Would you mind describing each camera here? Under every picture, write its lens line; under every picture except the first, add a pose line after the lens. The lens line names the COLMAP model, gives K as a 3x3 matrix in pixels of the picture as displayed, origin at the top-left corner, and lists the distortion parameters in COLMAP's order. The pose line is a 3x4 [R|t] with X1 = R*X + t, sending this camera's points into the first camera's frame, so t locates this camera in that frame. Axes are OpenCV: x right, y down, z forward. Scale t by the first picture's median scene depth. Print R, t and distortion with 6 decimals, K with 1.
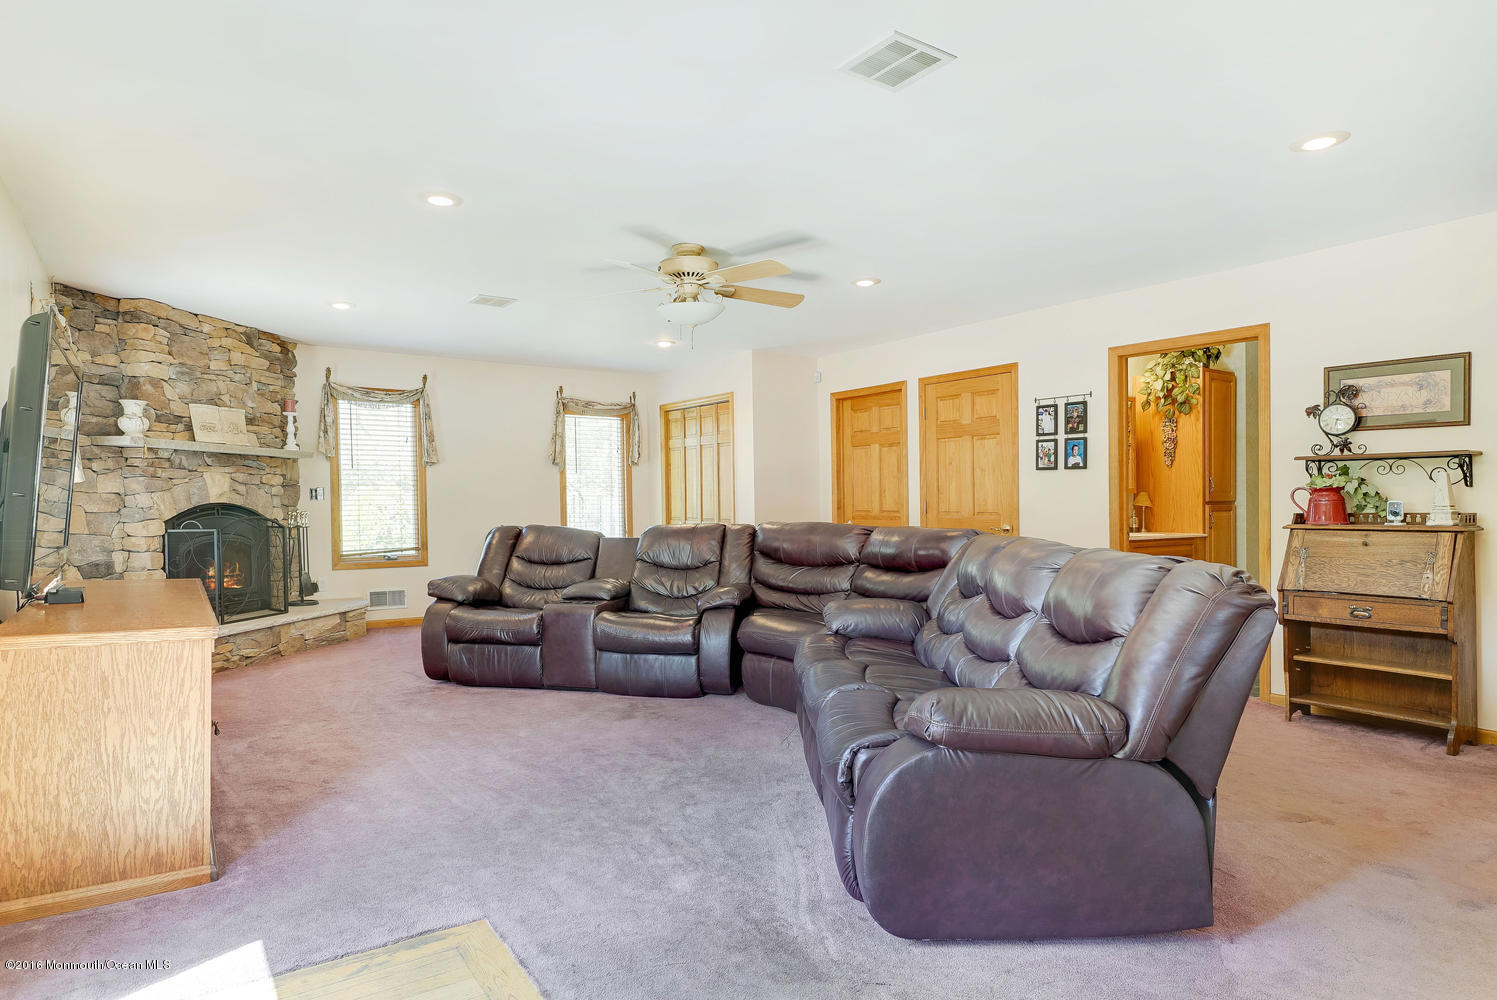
lens RADIAL K [[807.6, 0, 750.0], [0, 807.6, 528.4], [0, 0, 1]] dist [0.003164, 0.001050]
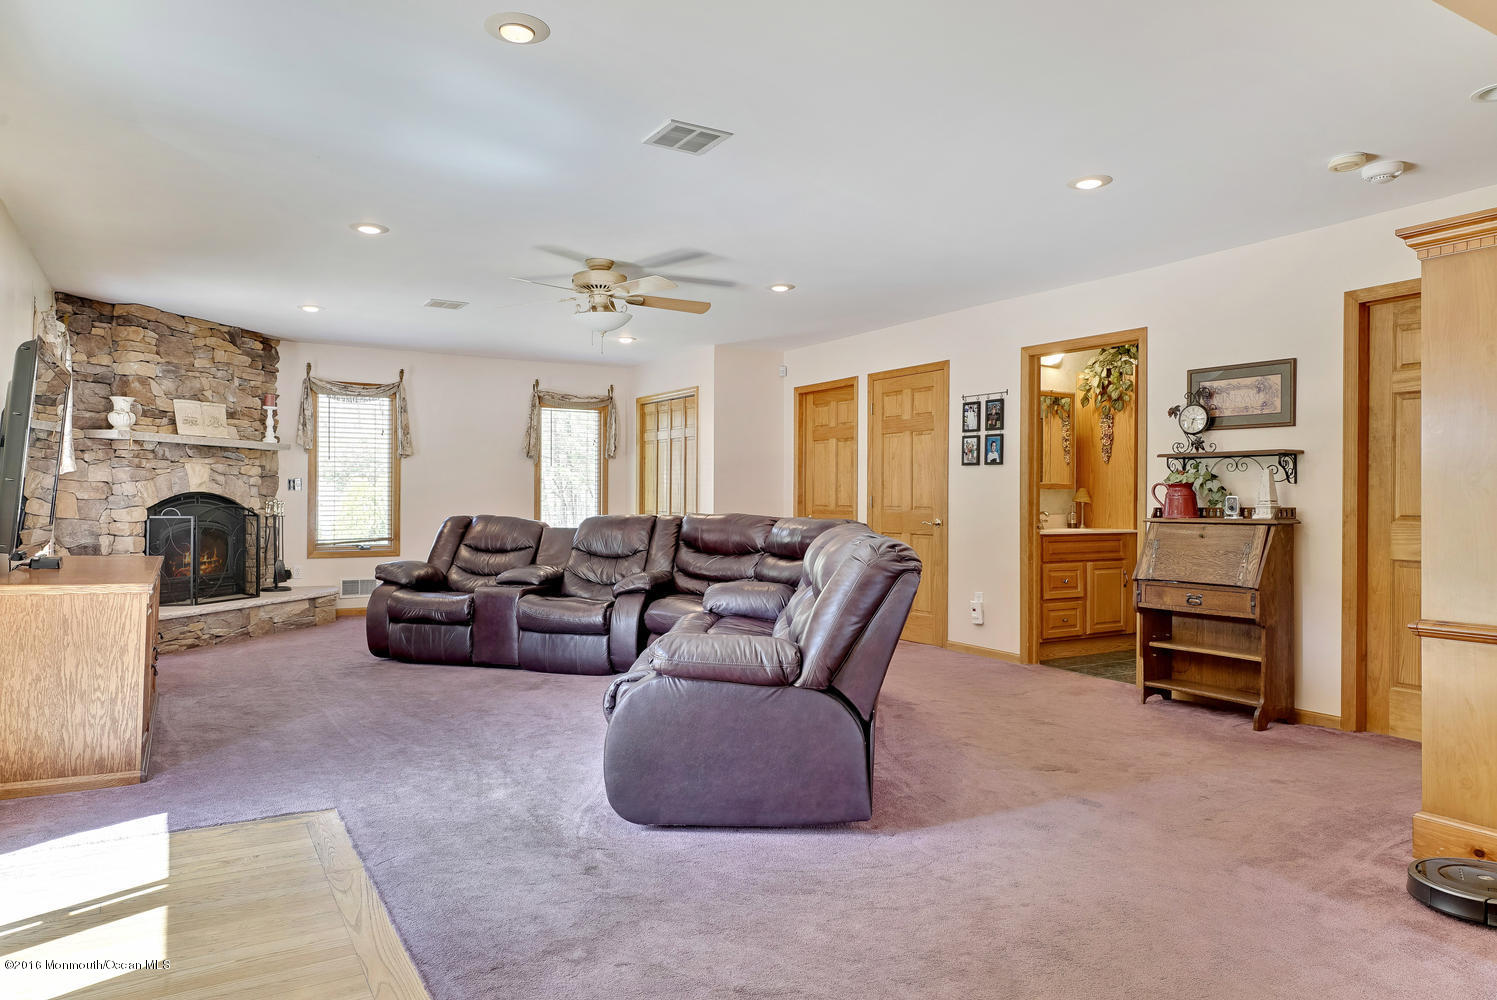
lens RADIAL K [[928.5, 0, 766.4], [0, 928.5, 500.0], [0, 0, 1]] dist [-0.000648, 0.003340]
pose [[0.997732, 0.008533, -0.066768, 0.181733], [-0.010757, 0.999397, -0.033014, 0.012440], [0.066446, 0.033657, 0.997222, -0.180425]]
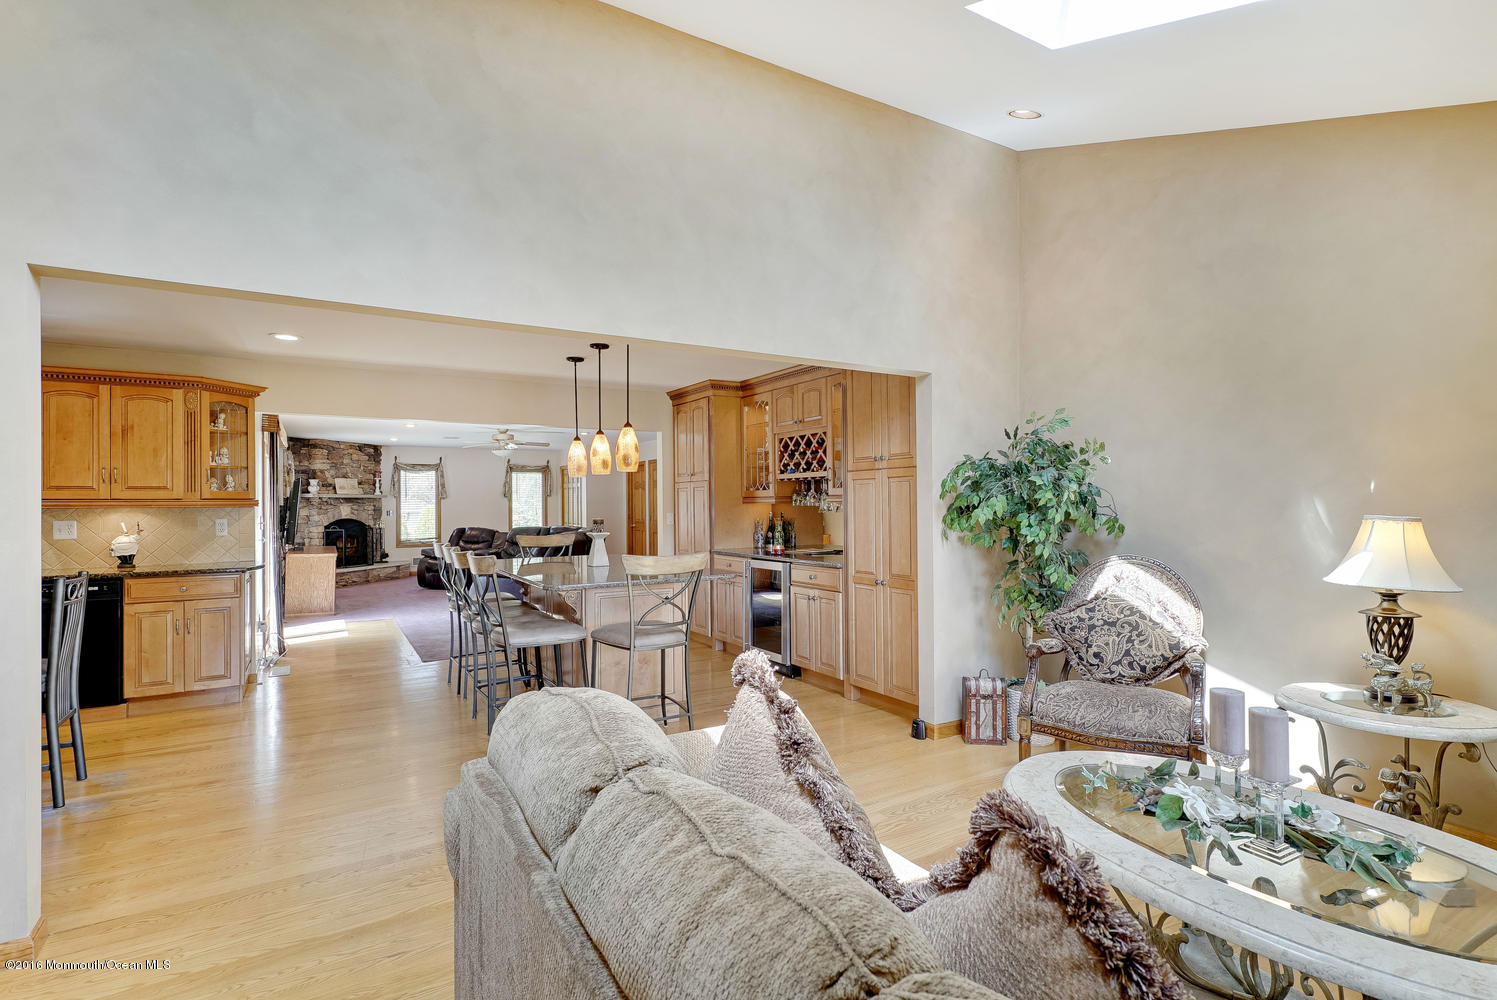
lens RADIAL K [[733.2, 0, 779.6], [0, 733.2, 495.2], [0, 0, 1]] dist [-0.000736, -0.001493]
pose [[0.997768, -0.007381, -0.066363, 0.809945], [0.004573, 0.999092, -0.042362, -0.002696], [0.066616, 0.041964, 0.996896, -1.137547]]
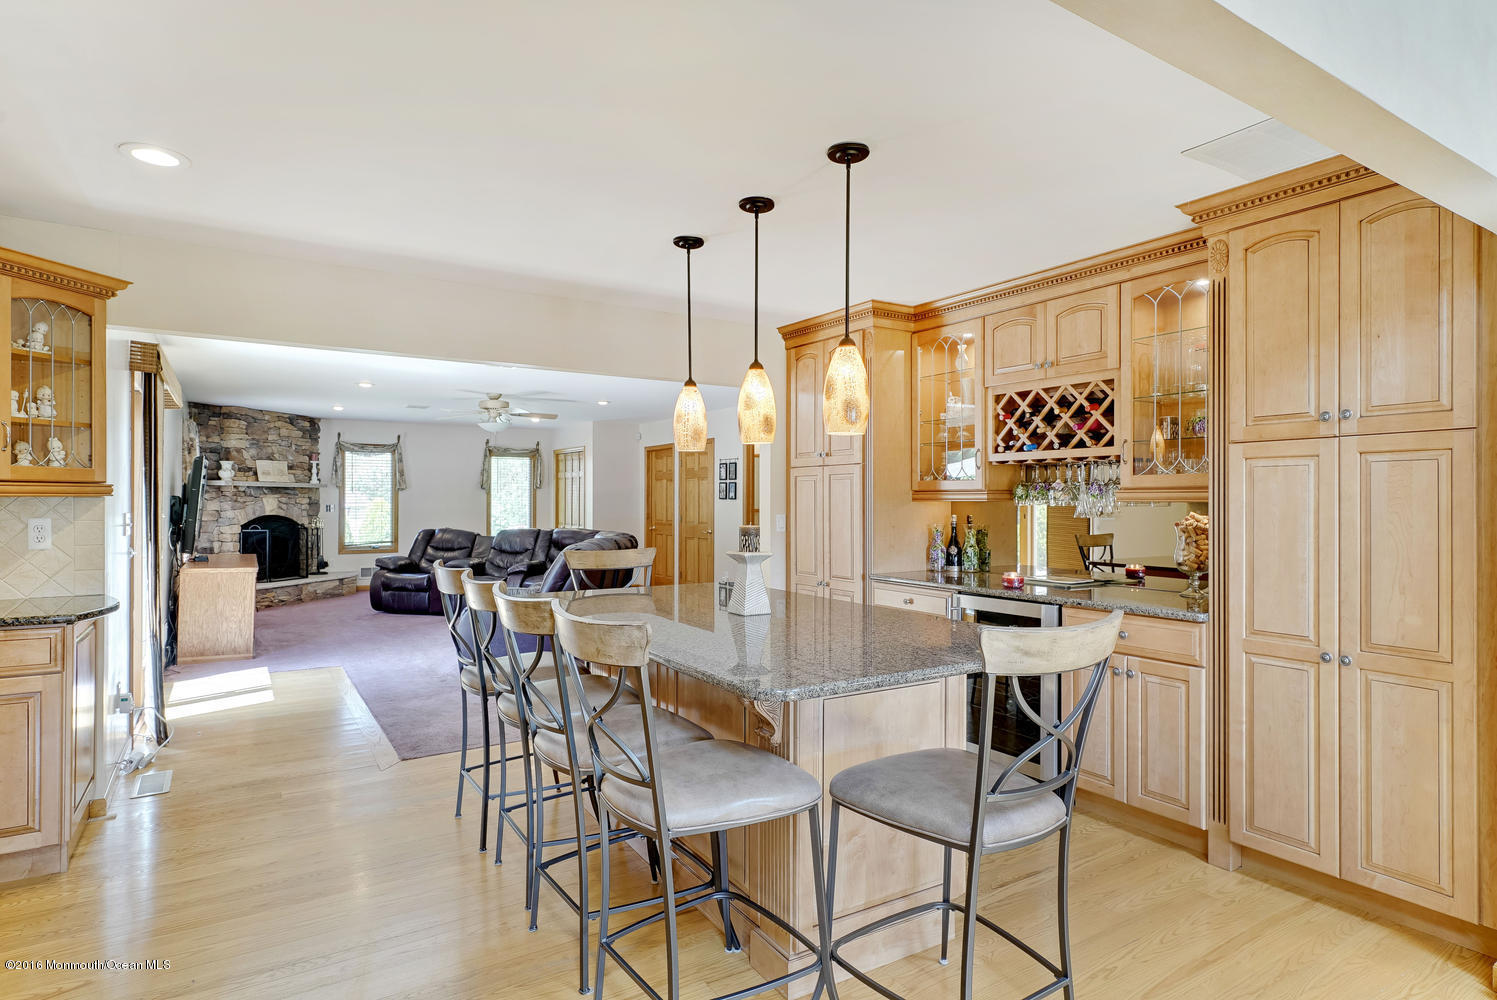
lens RADIAL K [[807.6, 0, 774.8], [0, 807.6, 493.9], [0, 0, 1]] dist [0.003164, 0.001050]
pose [[0.999084, 0.003993, -0.042608, 0.551174], [-0.005691, 0.999191, -0.039806, -0.013646], [0.042414, 0.040012, 0.998299, -0.764620]]
